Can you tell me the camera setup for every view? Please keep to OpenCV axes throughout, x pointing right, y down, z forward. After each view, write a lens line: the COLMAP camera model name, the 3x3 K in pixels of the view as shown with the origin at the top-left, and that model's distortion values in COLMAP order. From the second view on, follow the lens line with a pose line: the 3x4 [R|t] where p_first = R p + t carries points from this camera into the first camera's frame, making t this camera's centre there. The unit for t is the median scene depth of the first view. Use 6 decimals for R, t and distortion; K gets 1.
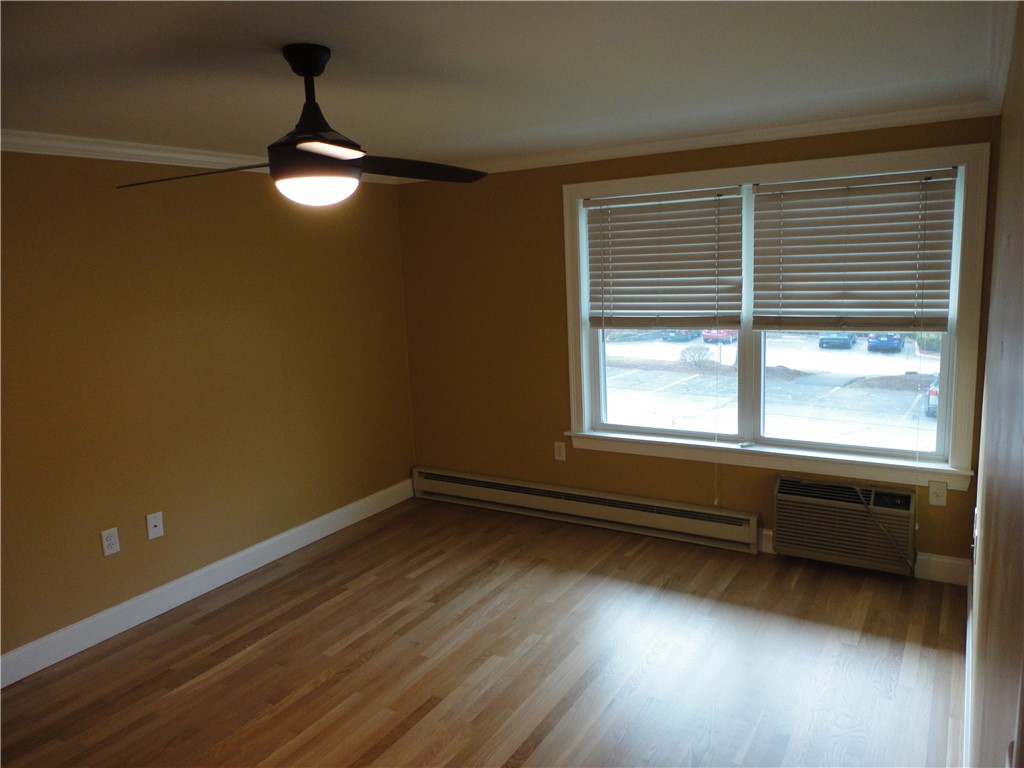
lens RADIAL K [[738.2, 0, 512.0], [0, 738.2, 384.0], [0, 0, 1]] dist [-0.009156, -0.000140]
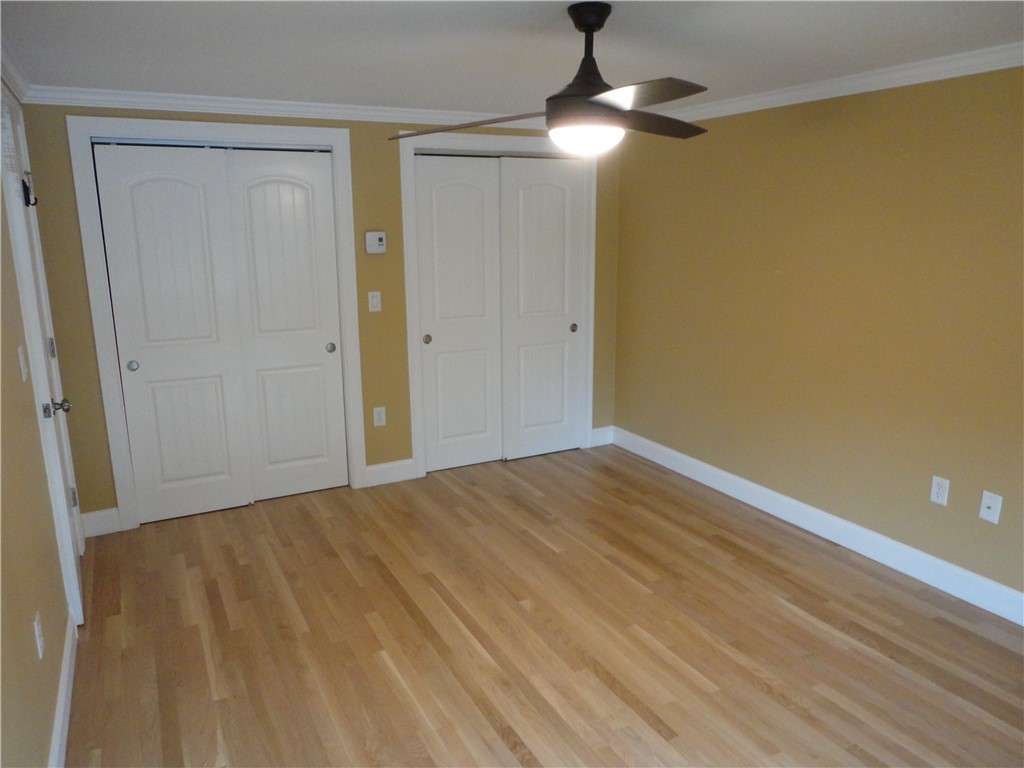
lens RADIAL K [[738.2, 0, 512.0], [0, 738.2, 384.0], [0, 0, 1]] dist [-0.009156, -0.000140]
pose [[-0.485169, 0.262343, -0.834139, 0.564935], [-0.117649, 0.925675, 0.359561, -0.223817], [0.866470, 0.272583, -0.418245, 1.041676]]
